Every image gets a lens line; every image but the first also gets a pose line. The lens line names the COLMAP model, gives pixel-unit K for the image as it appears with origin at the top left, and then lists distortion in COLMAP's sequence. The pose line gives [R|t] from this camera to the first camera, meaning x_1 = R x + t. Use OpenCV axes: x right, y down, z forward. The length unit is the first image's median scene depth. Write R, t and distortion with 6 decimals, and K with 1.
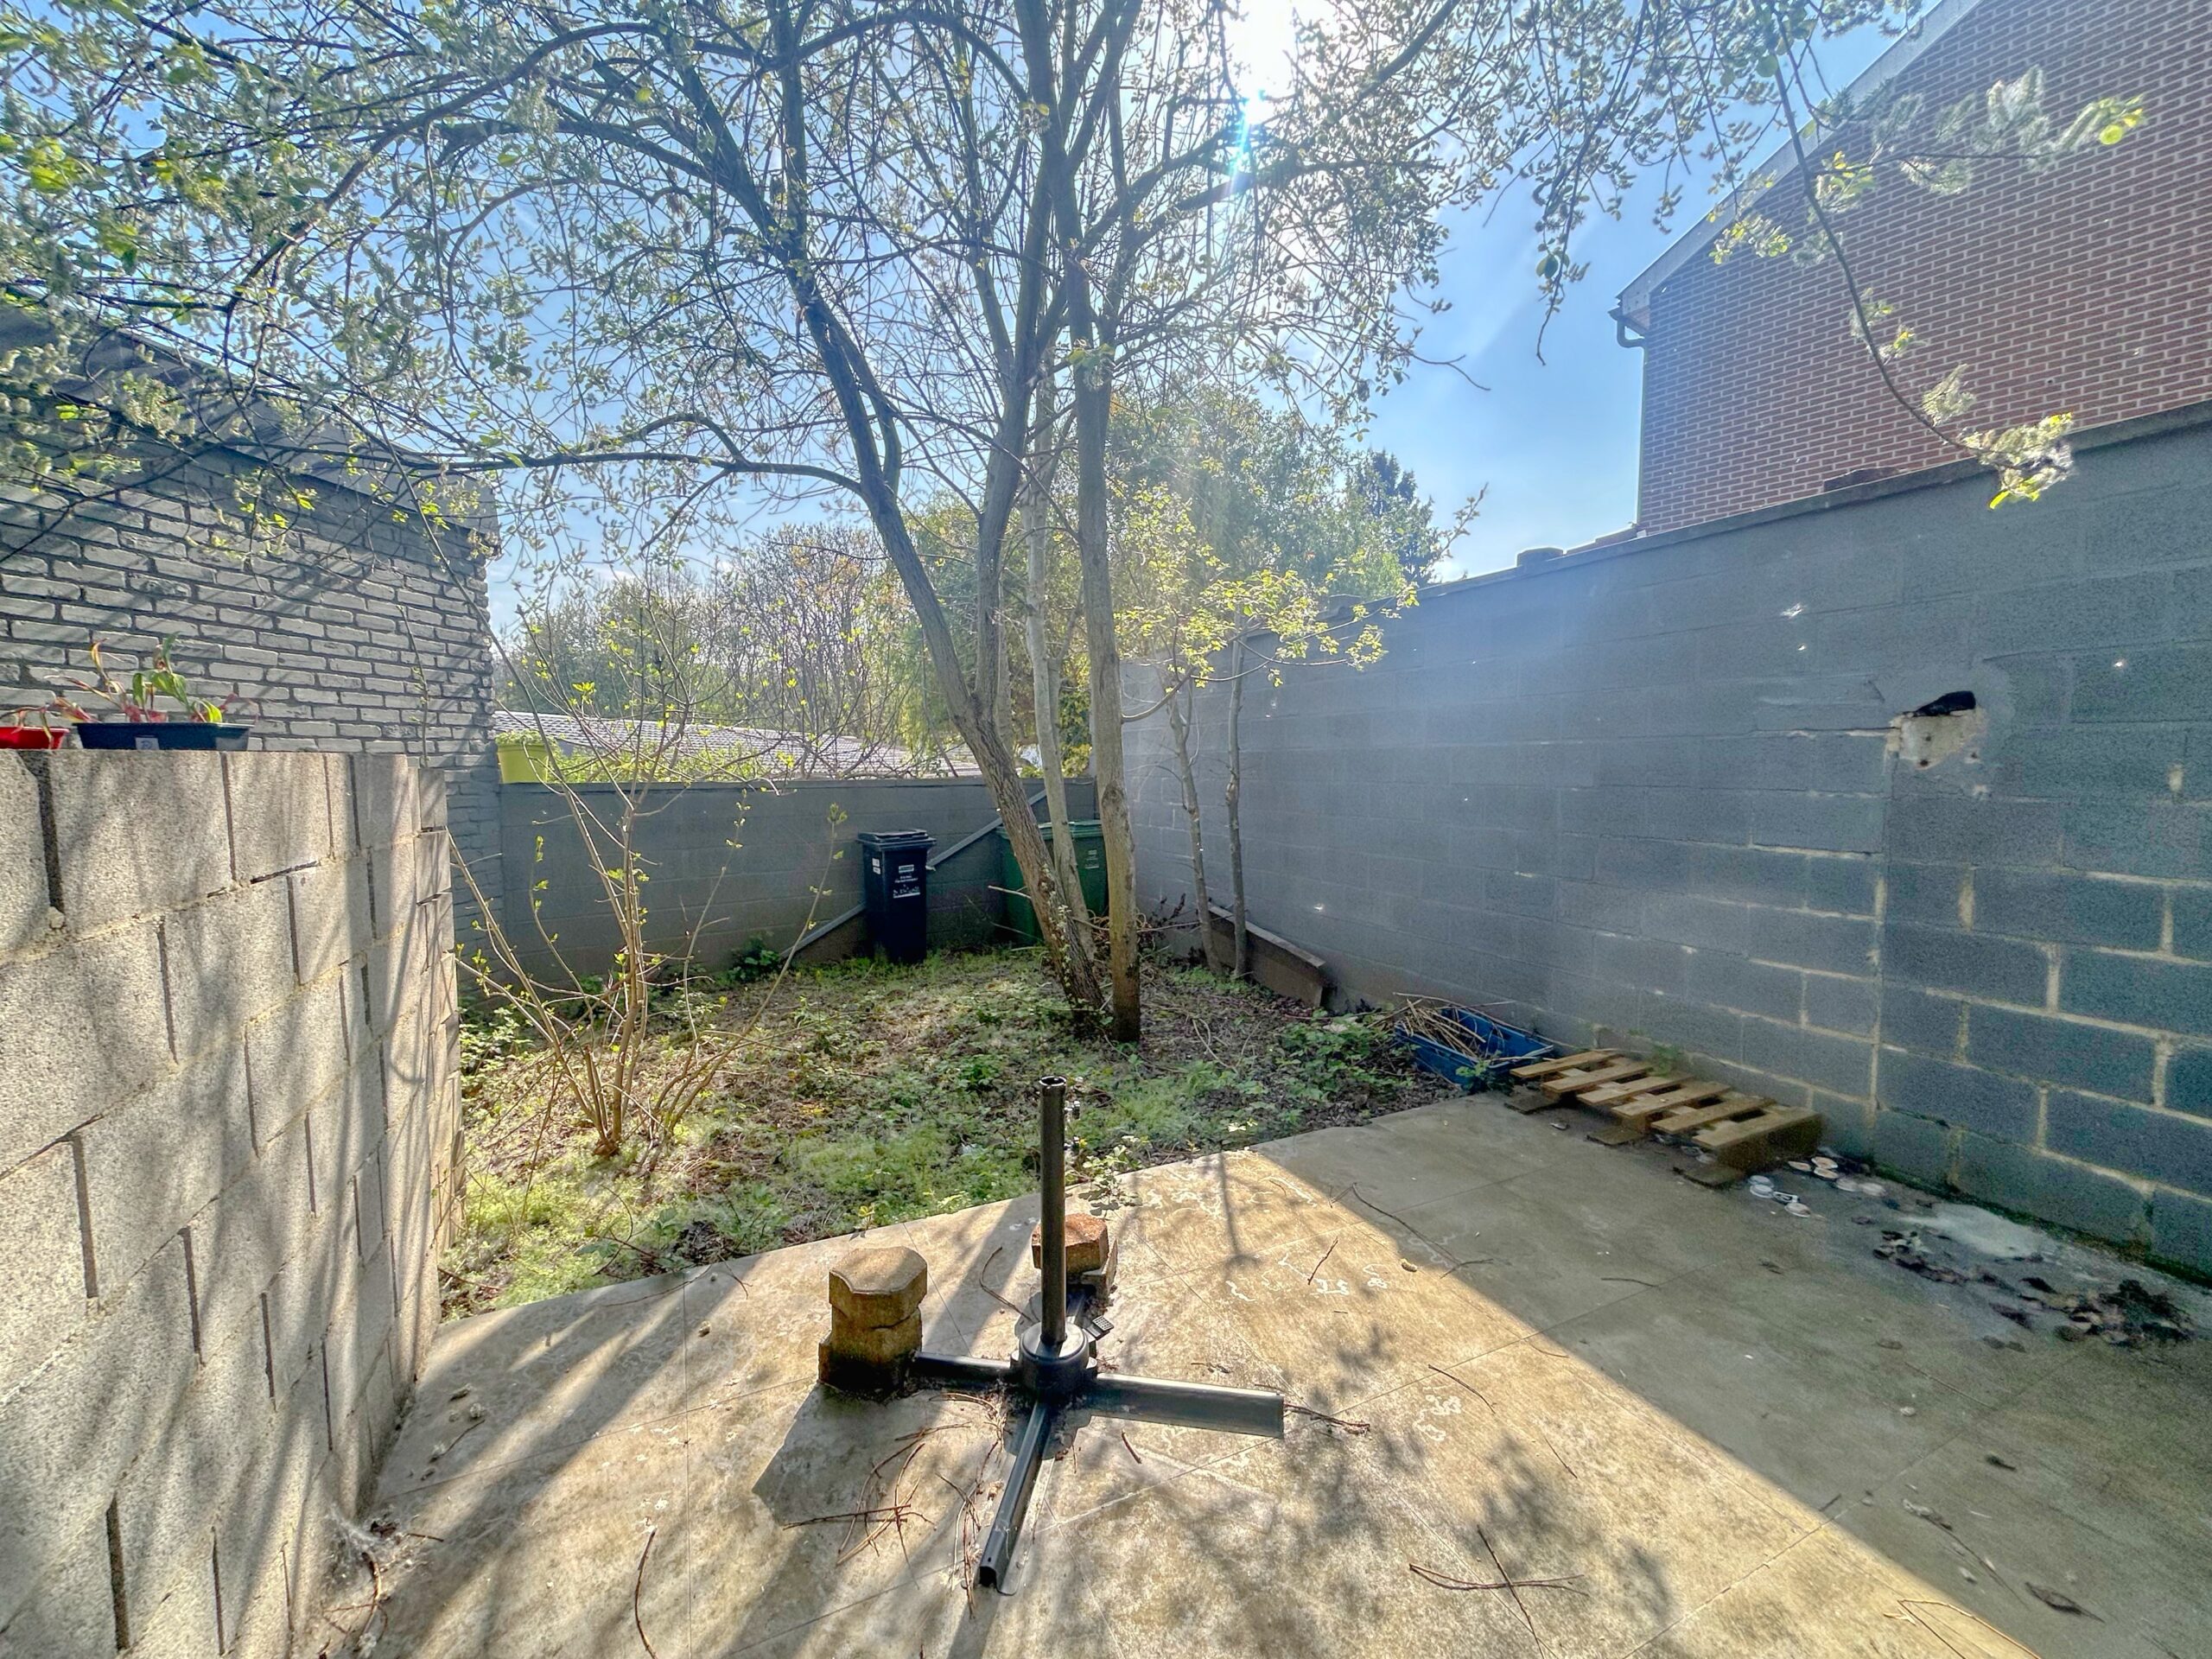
lens RADIAL K [[908.4, 0, 1096.2], [0, 908.4, 826.6], [0, 0, 1]] dist [-0.000549, 0.001224]
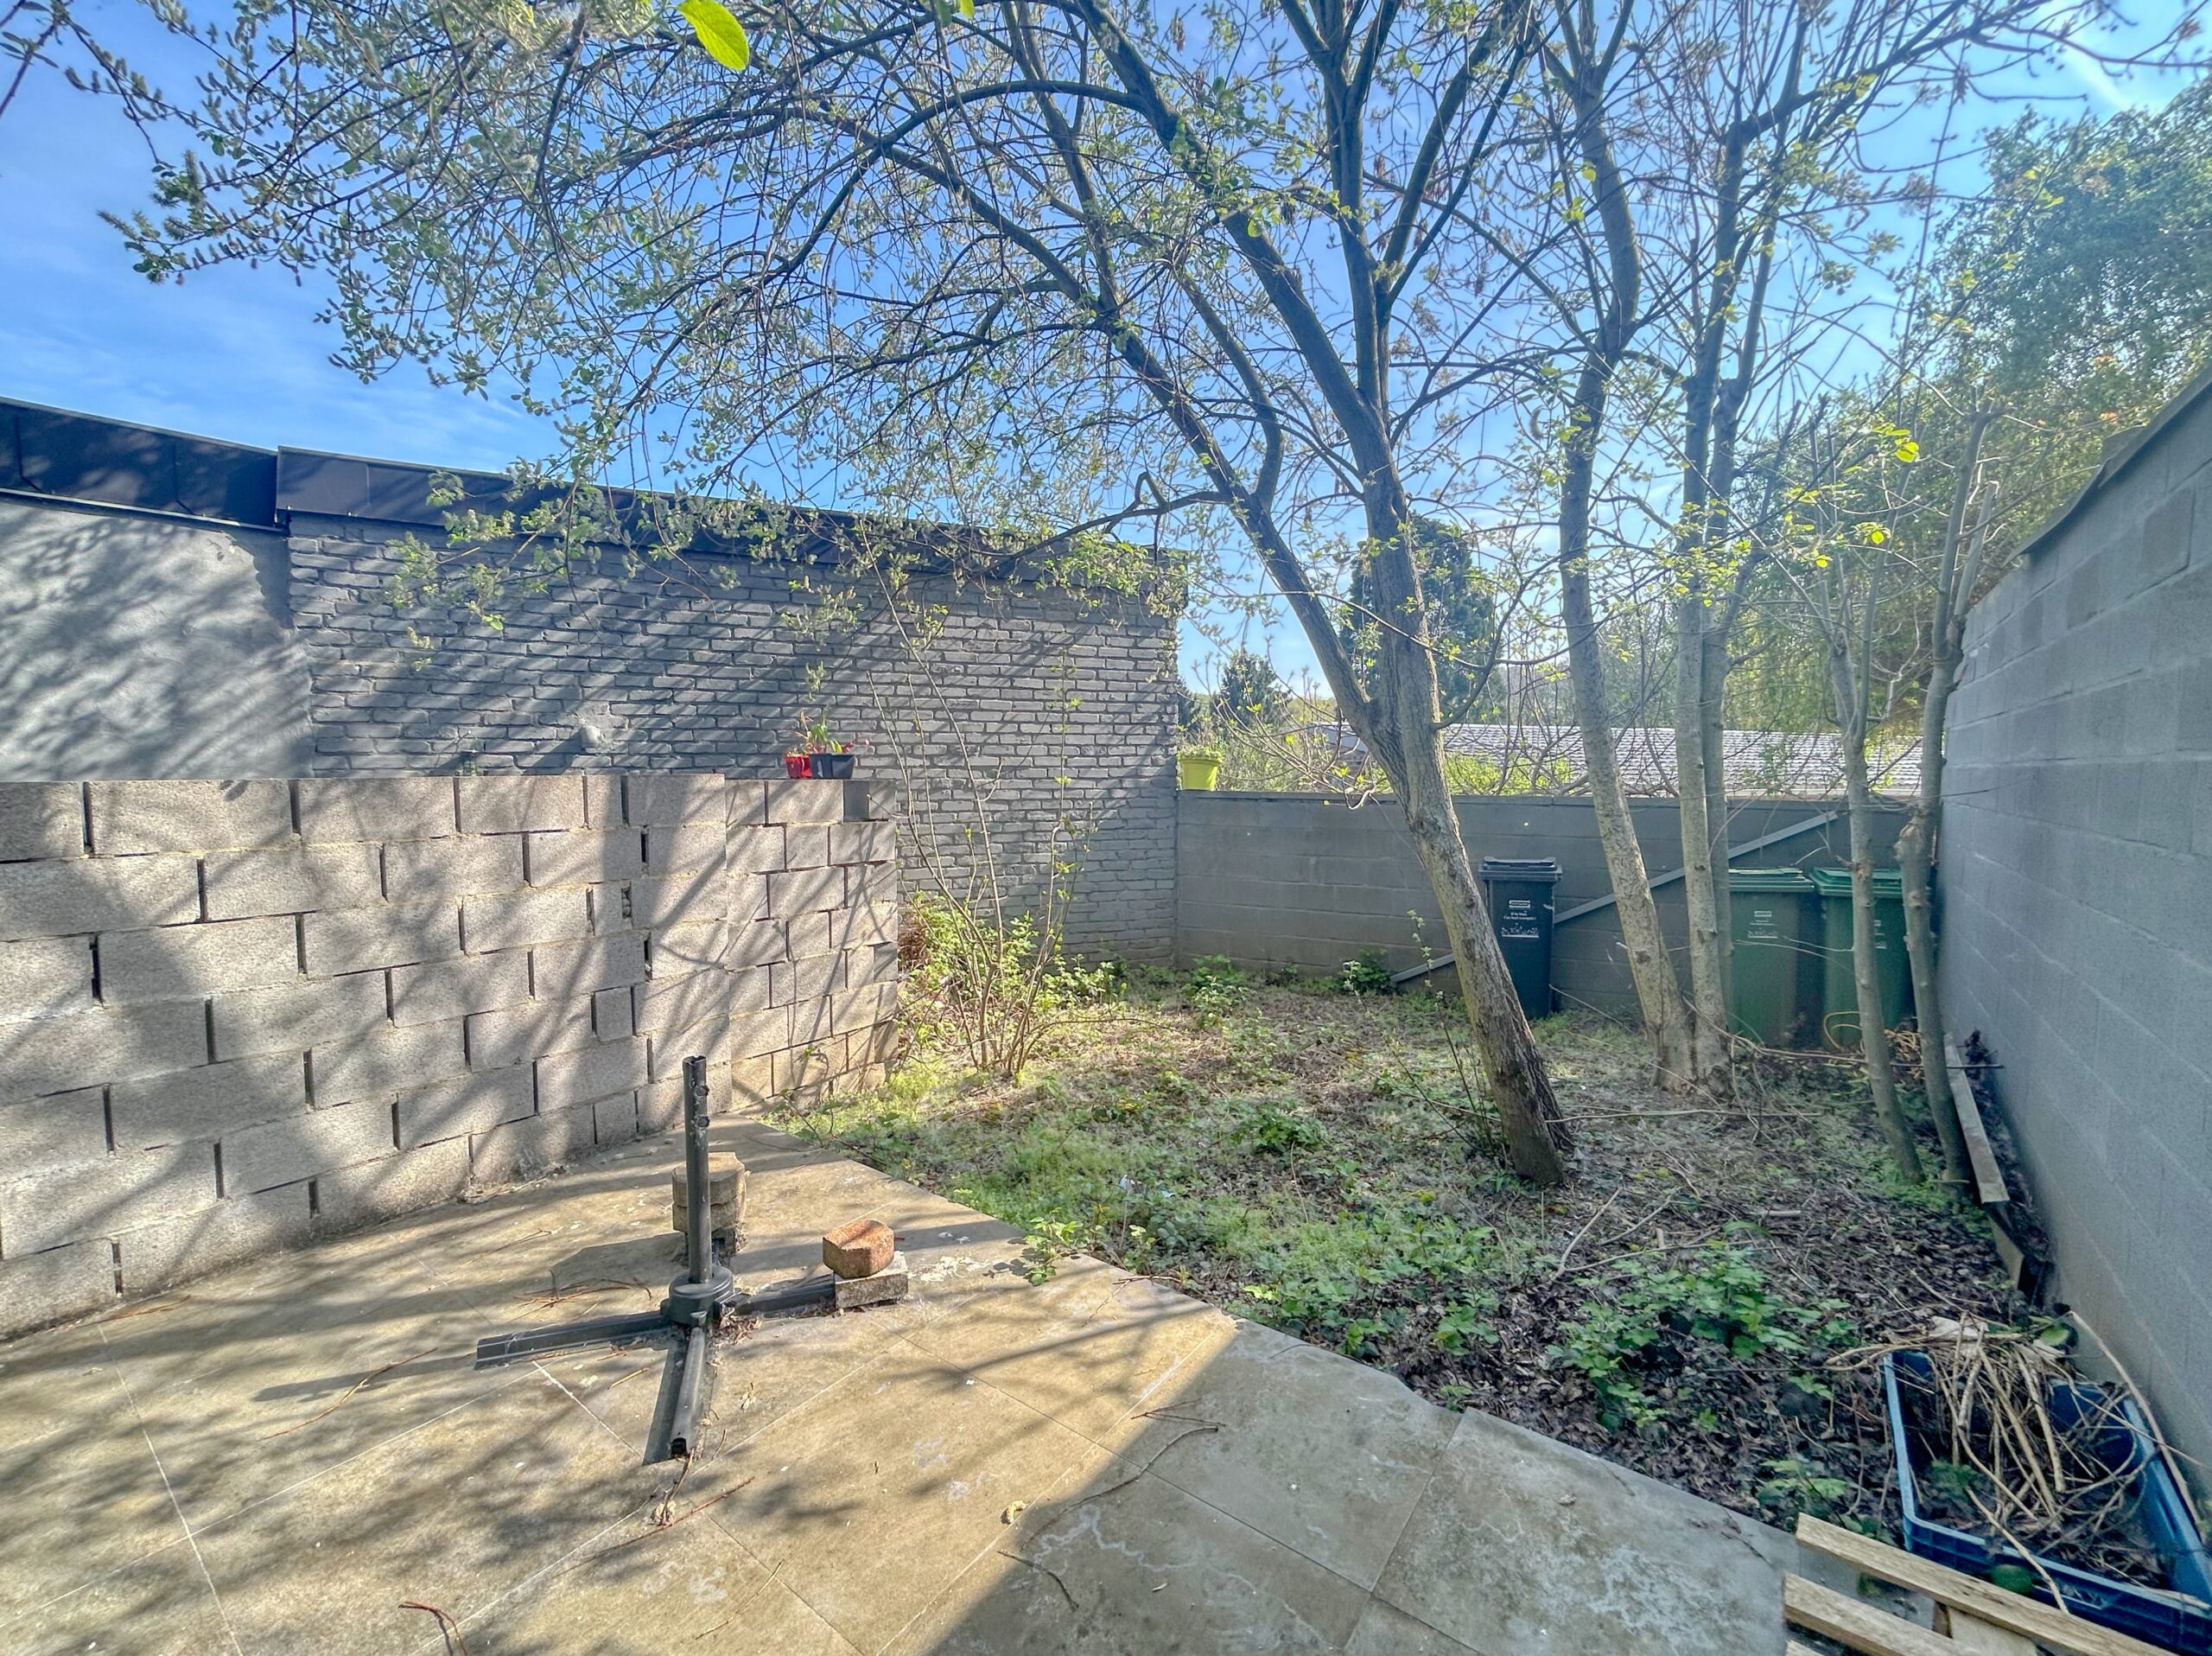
lens RADIAL K [[908.5, 0, 1103.8], [0, 908.5, 839.8], [0, 0, 1]] dist [-0.000549, 0.001224]
pose [[0.474370, 0.080575, -0.876630, 0.551420], [-0.069844, 0.996108, 0.053762, -0.050735], [0.877550, 0.035725, 0.478152, 0.404997]]
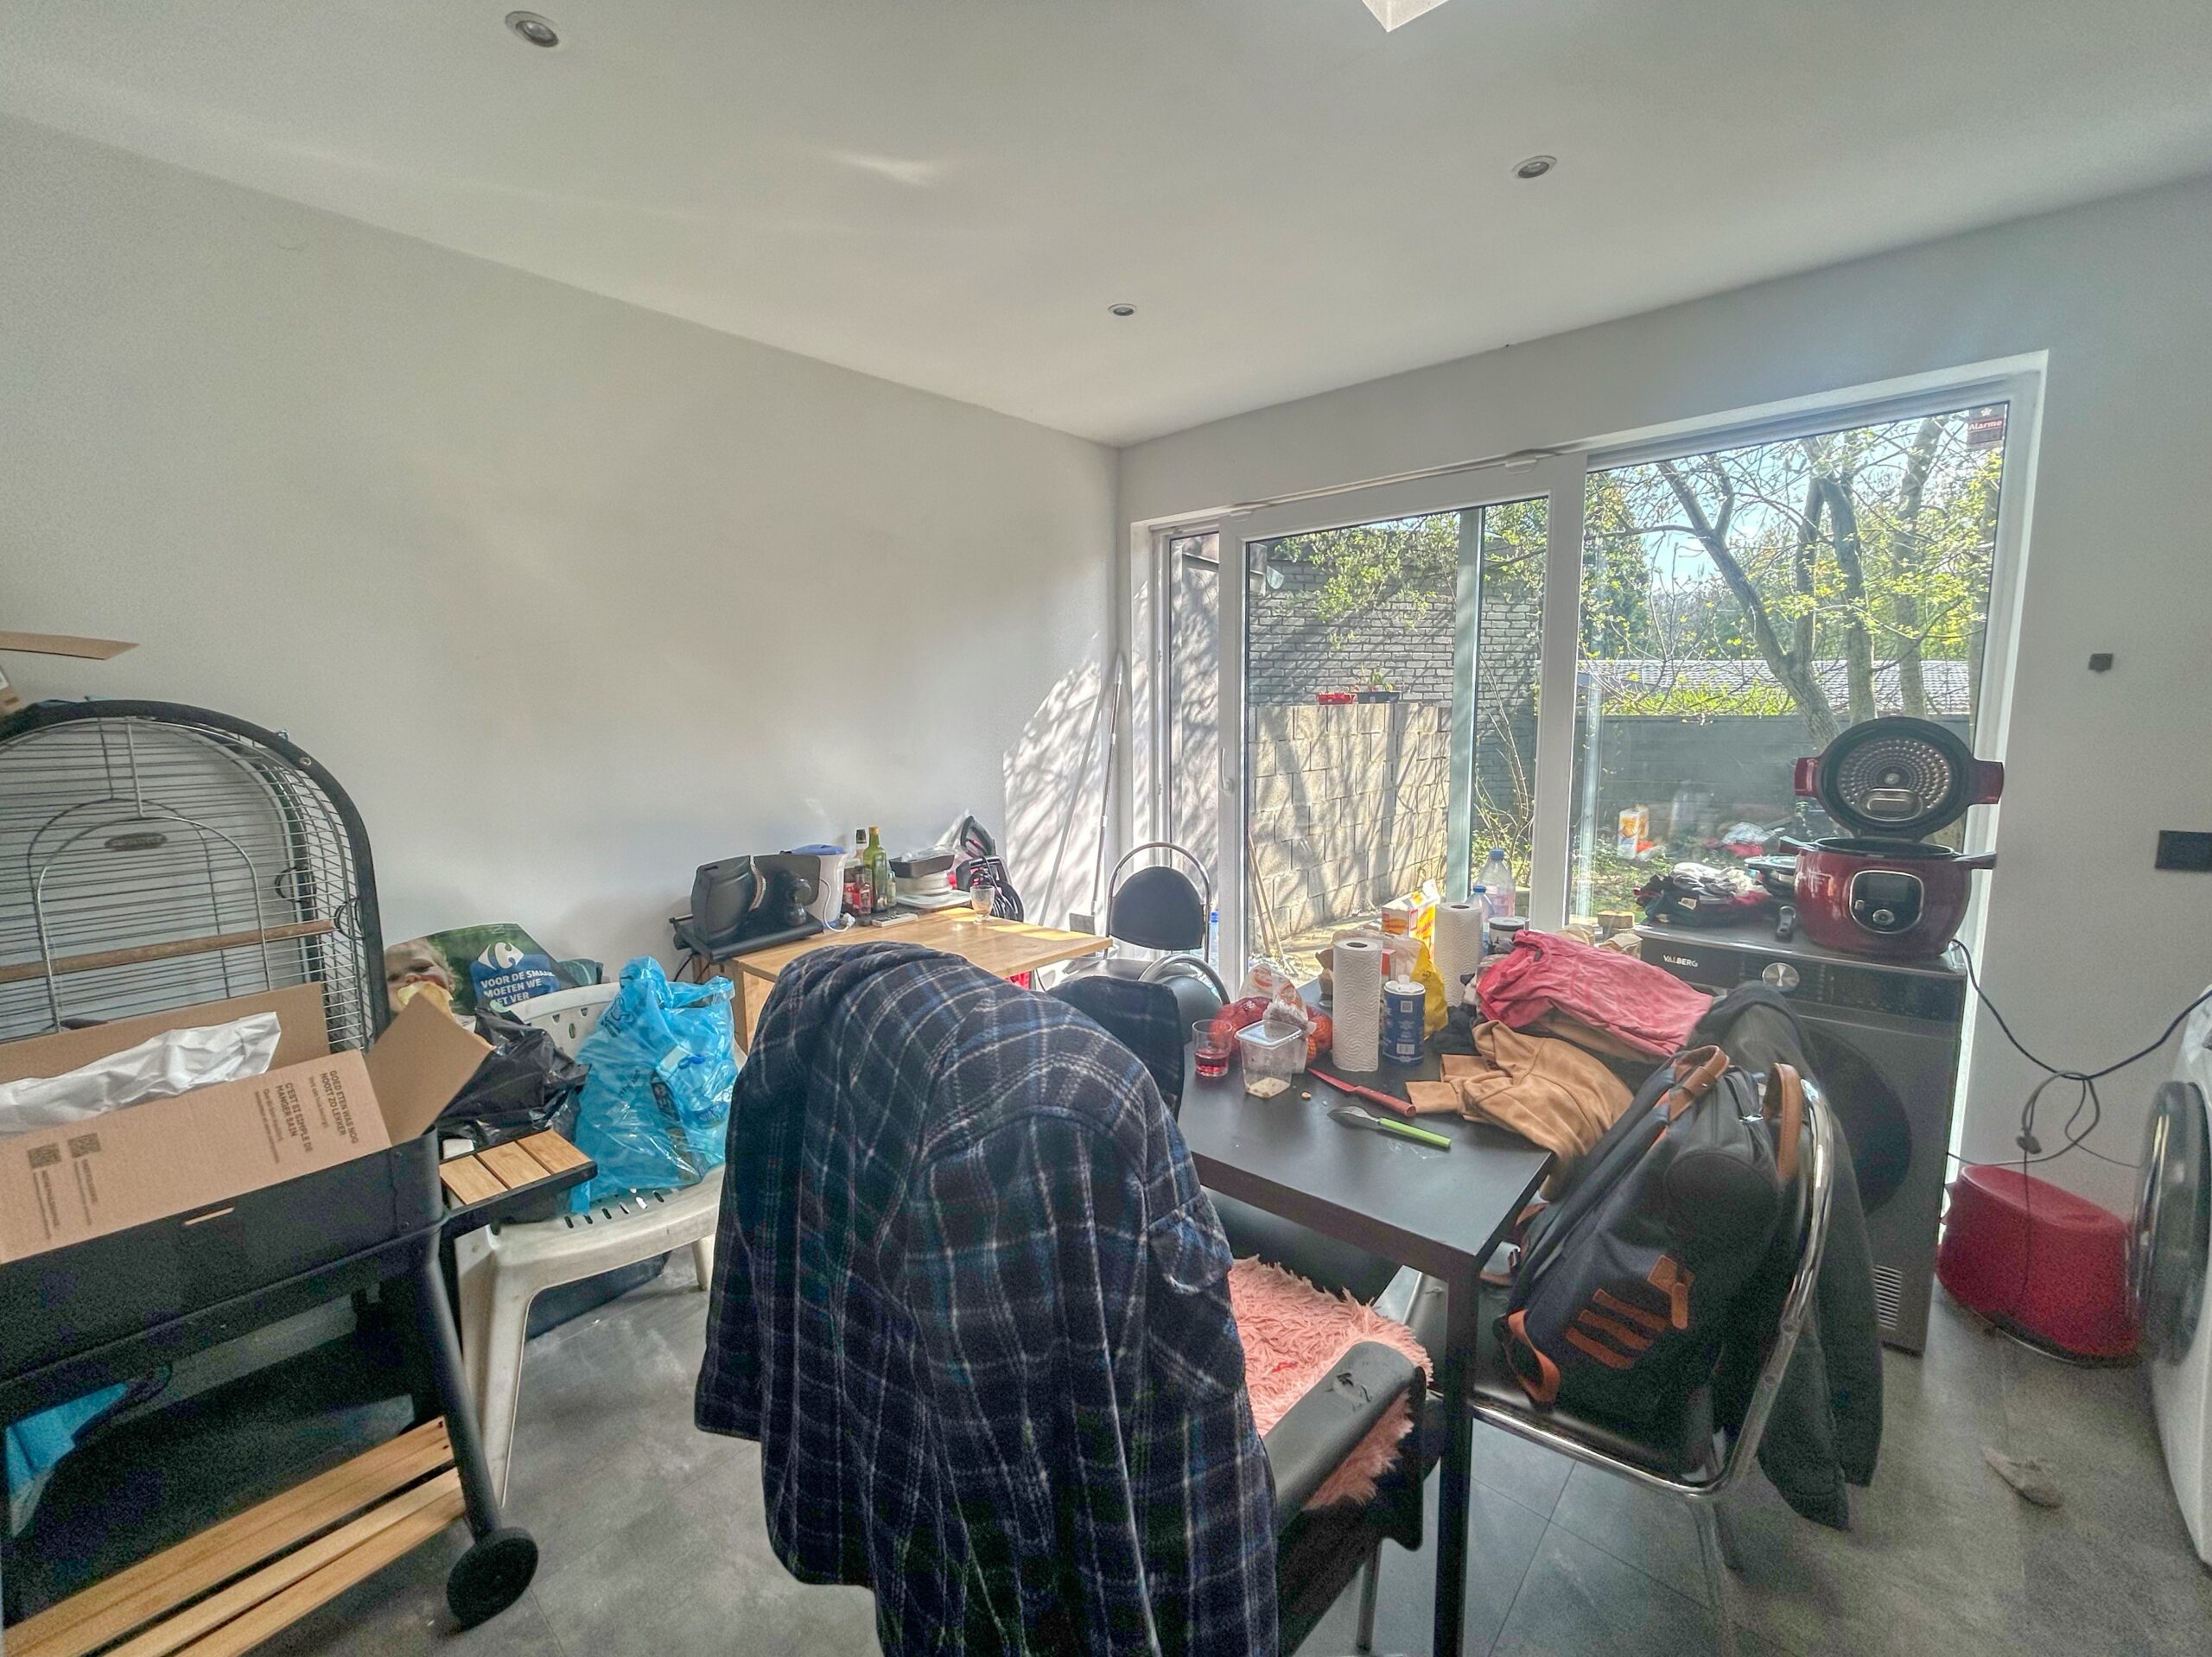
lens RADIAL K [[908.3, 0, 1119.5], [0, 908.3, 831.6], [0, 0, 1]] dist [-0.000549, 0.001224]
pose [[0.407784, 0.127591, -0.904120, 0.830027], [-0.056593, 0.991817, 0.114441, 0.026827], [0.911323, 0.004500, 0.411667, -0.588311]]
